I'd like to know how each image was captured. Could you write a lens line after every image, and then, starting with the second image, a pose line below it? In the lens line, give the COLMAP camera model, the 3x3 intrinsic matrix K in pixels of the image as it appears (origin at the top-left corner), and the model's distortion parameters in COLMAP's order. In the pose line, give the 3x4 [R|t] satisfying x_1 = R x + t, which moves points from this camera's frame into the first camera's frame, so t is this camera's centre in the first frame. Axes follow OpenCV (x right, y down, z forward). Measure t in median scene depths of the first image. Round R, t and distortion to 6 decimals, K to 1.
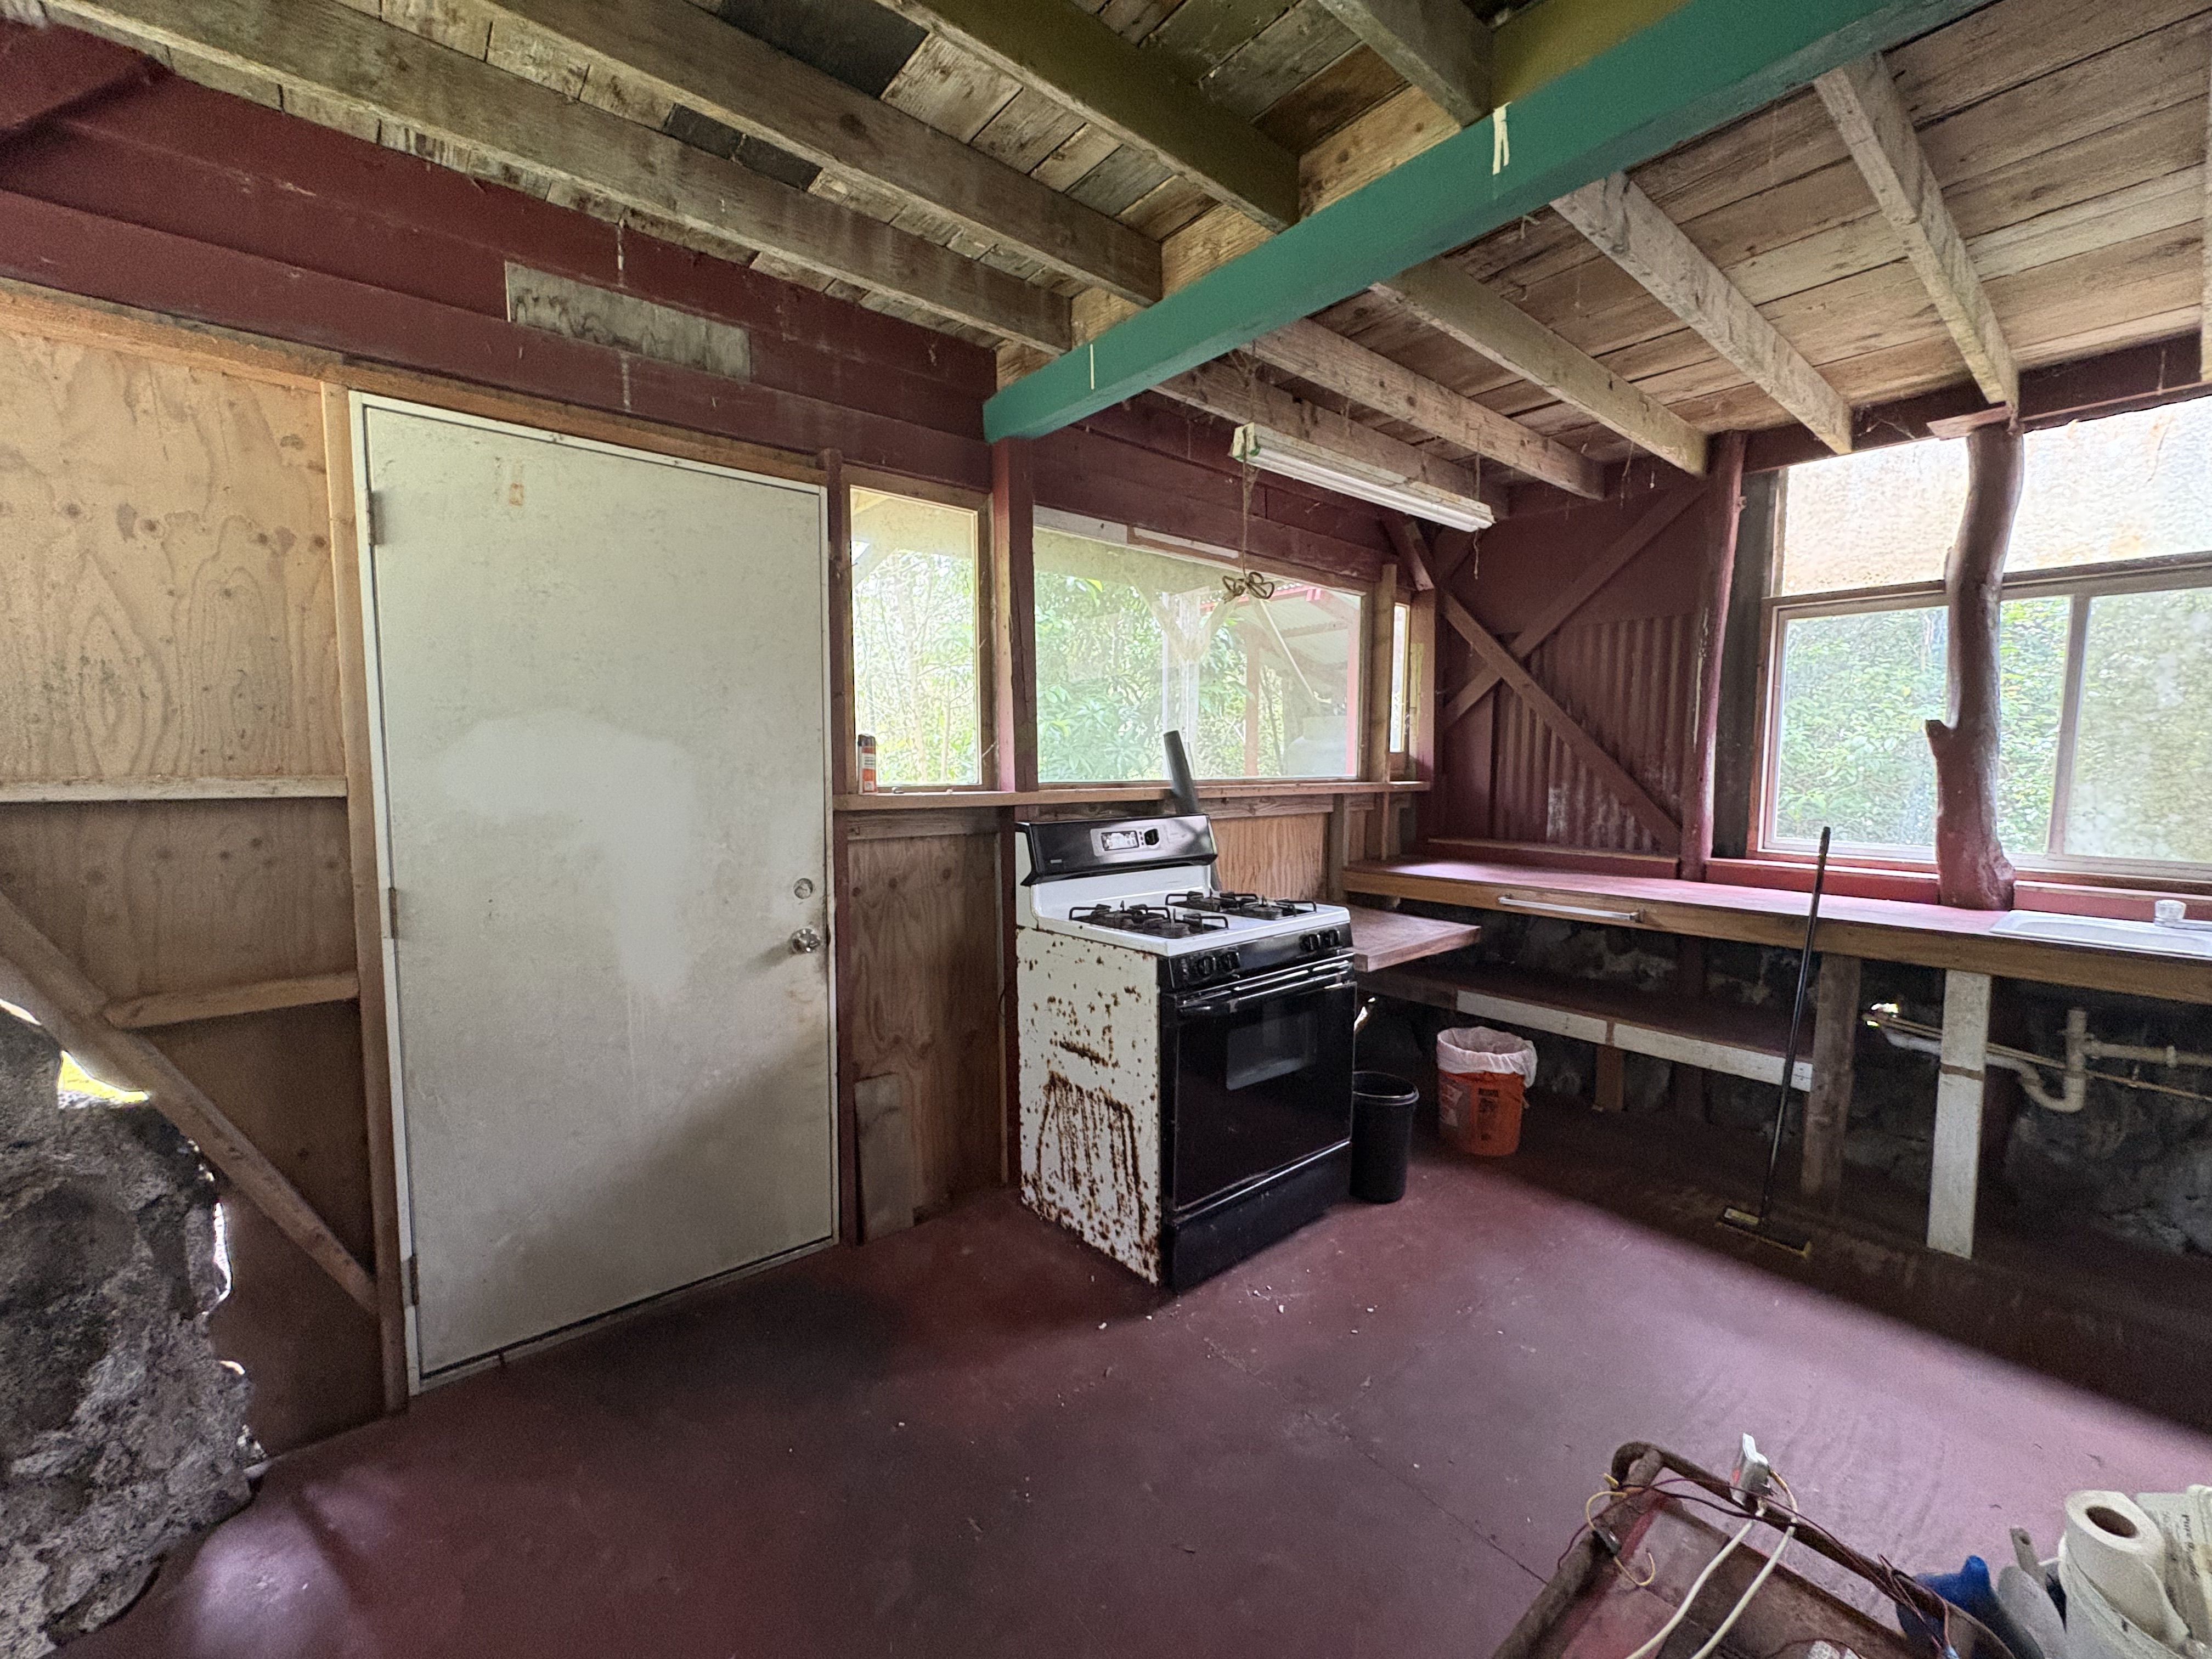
lens RADIAL K [[880.9, 0, 1103.7], [0, 880.9, 828.9], [0, 0, 1]] dist [0.001154, -0.000431]
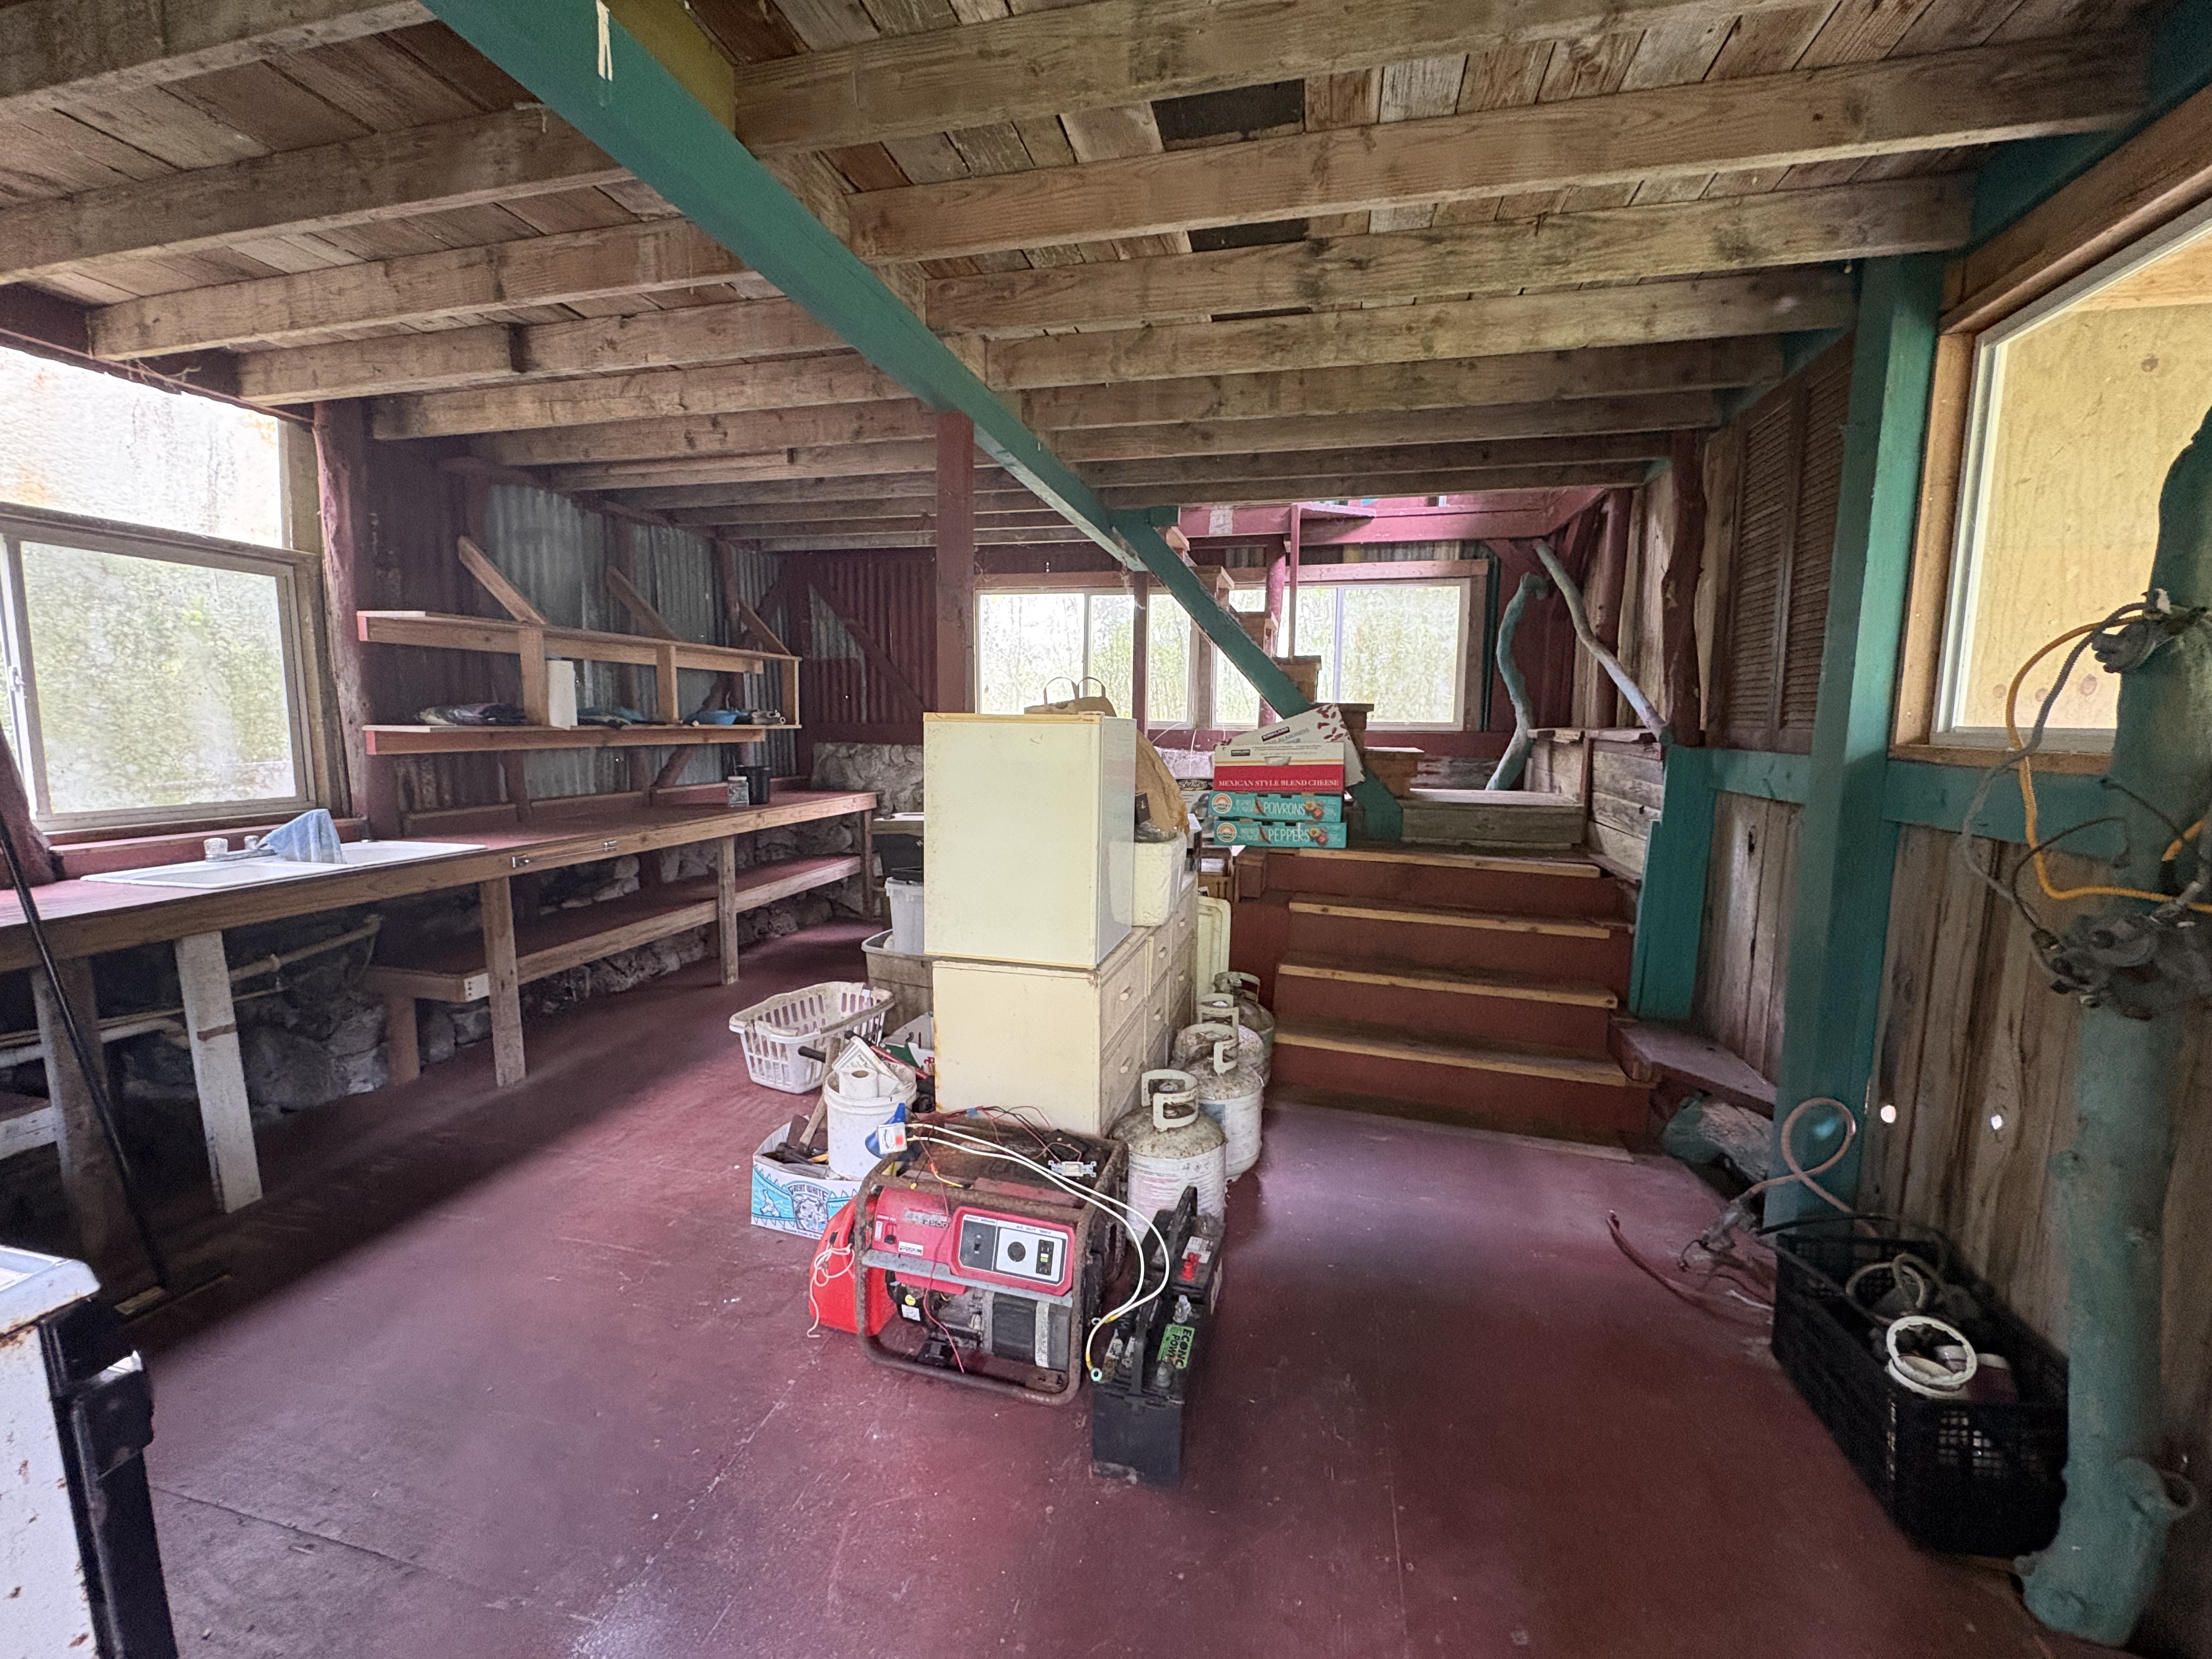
lens RADIAL K [[880.9, 0, 1102.7], [0, 880.9, 828.5], [0, 0, 1]] dist [0.001154, -0.000431]
pose [[-0.592765, -0.113992, 0.797268, -0.318165], [0.049826, 0.982846, 0.177571, -0.063448], [-0.803833, 0.144982, -0.576916, 0.594963]]
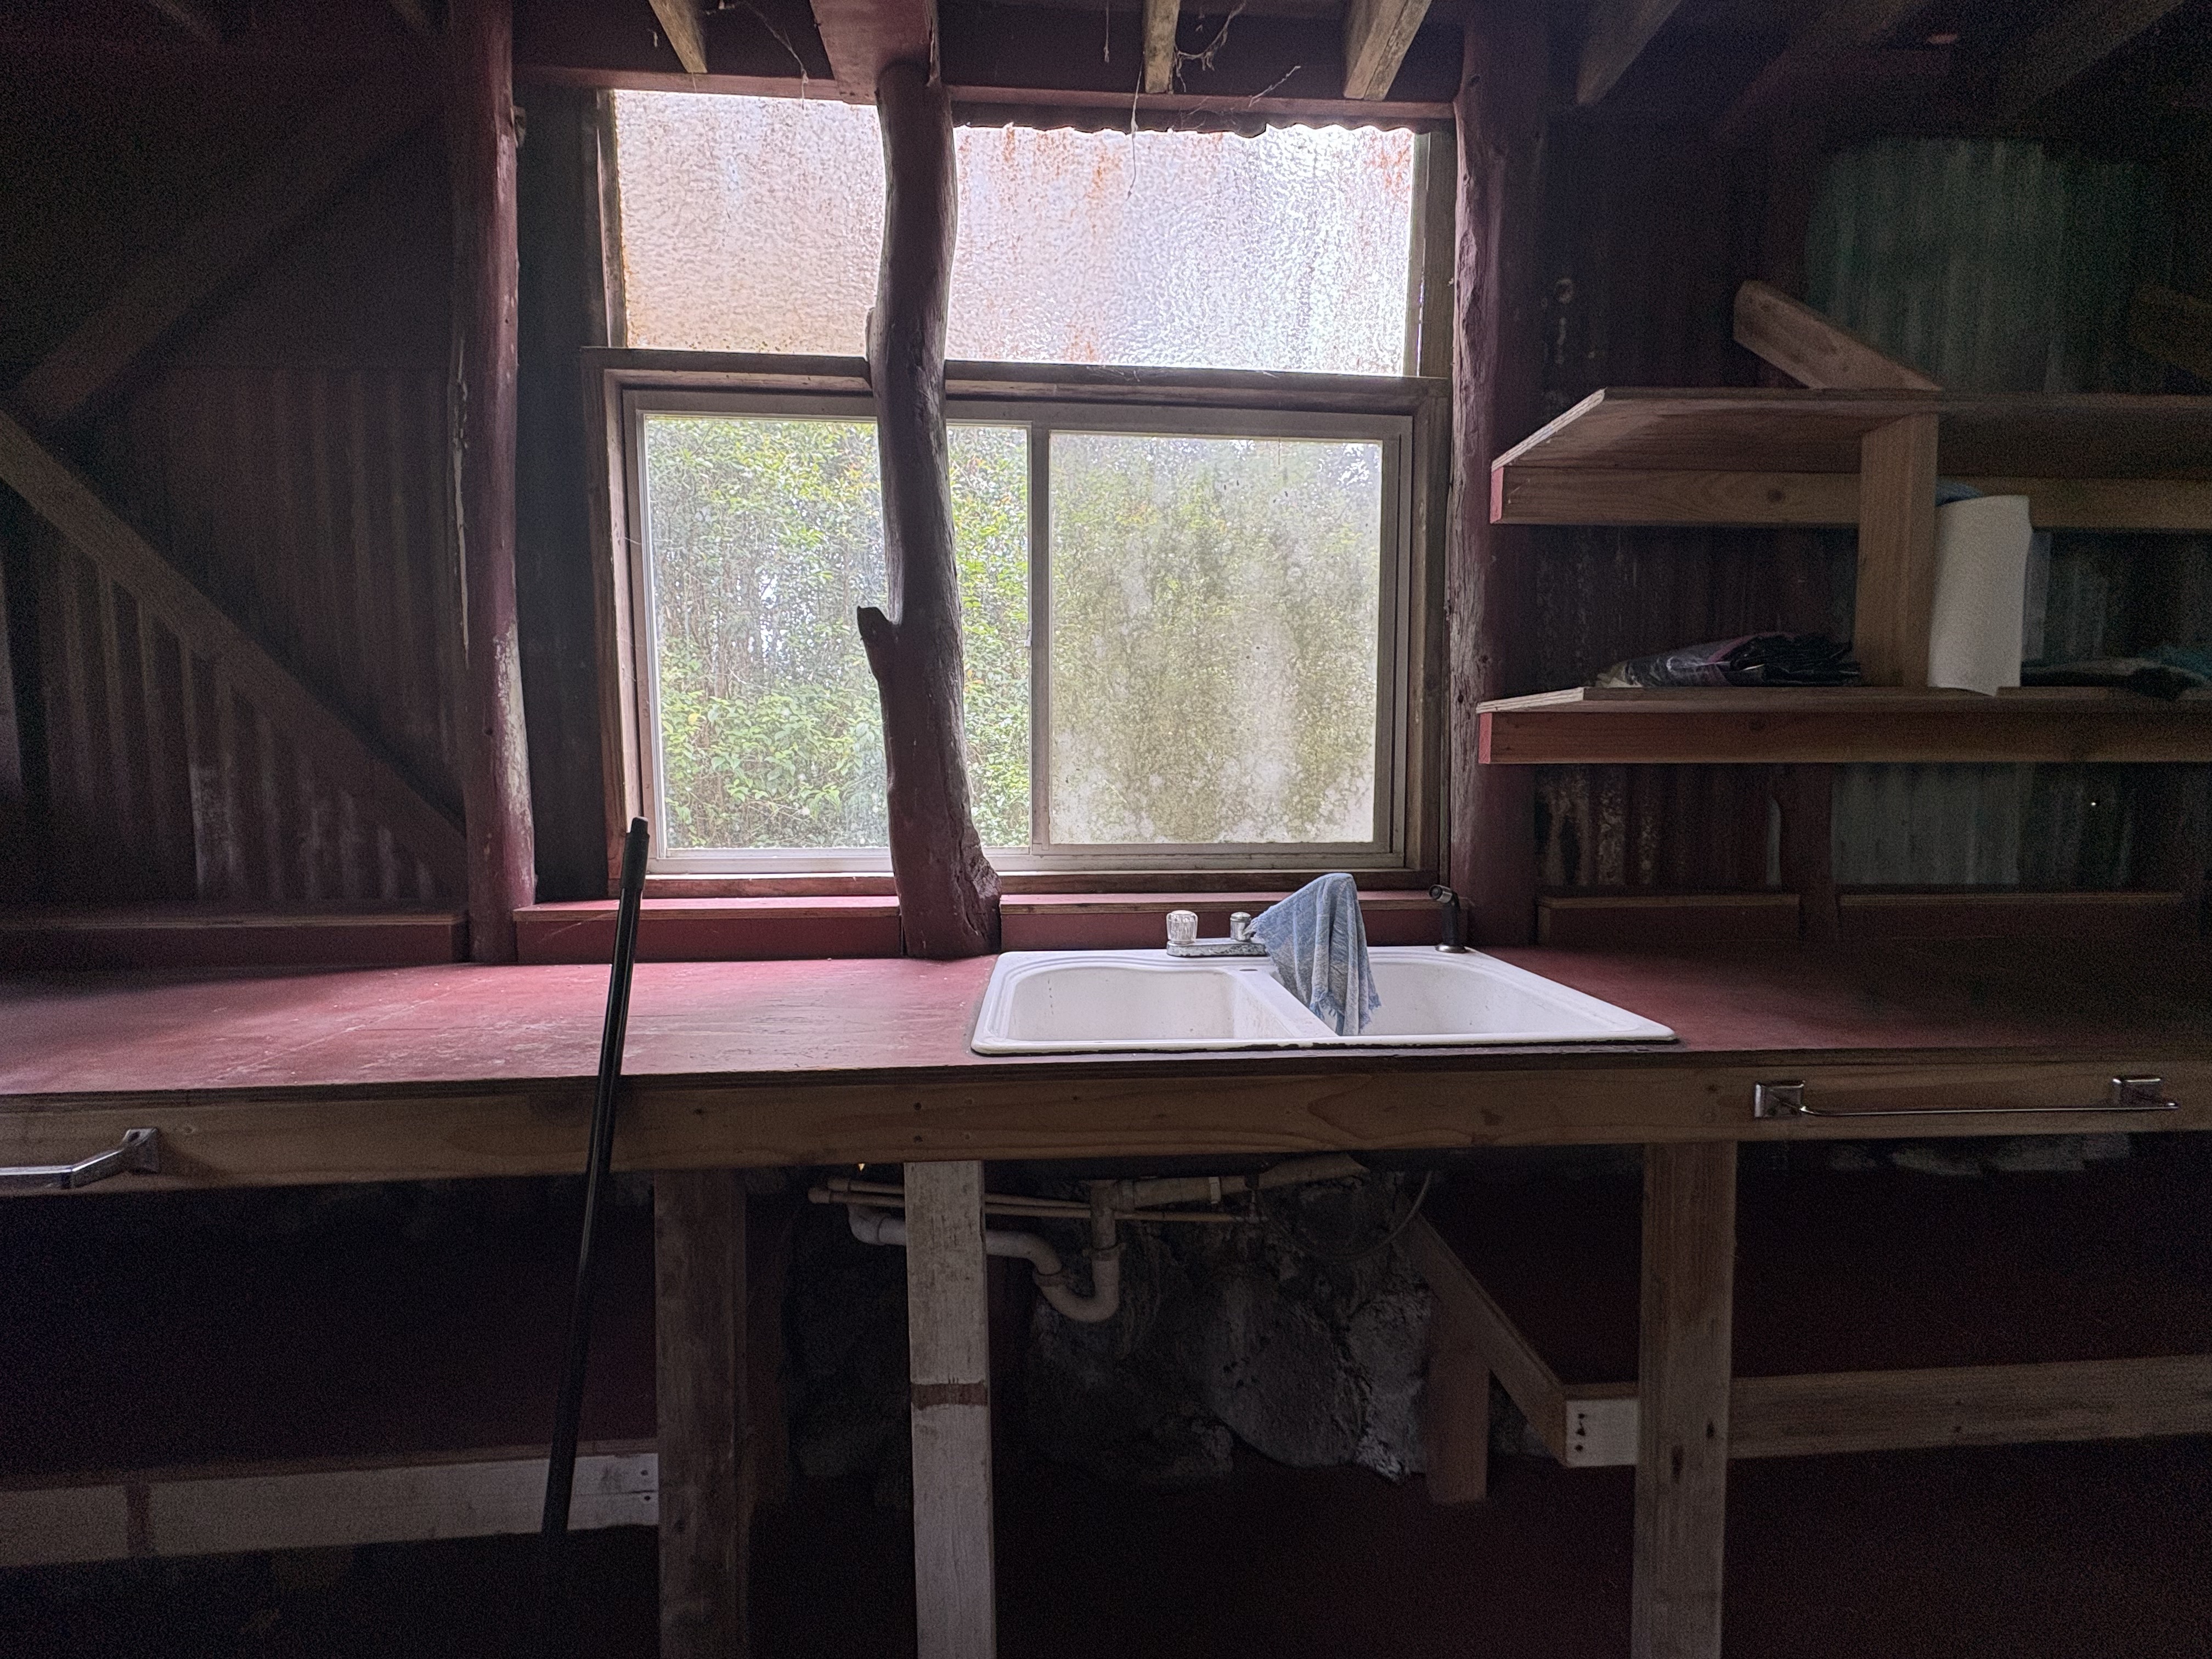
lens RADIAL K [[880.9, 0, 1103.8], [0, 880.9, 830.9], [0, 0, 1]] dist [0.001154, -0.000431]
pose [[0.594051, -0.061919, 0.802041, 0.566516], [0.073239, 0.997055, 0.022728, 0.006898], [-0.801086, 0.045239, 0.596837, 0.552523]]
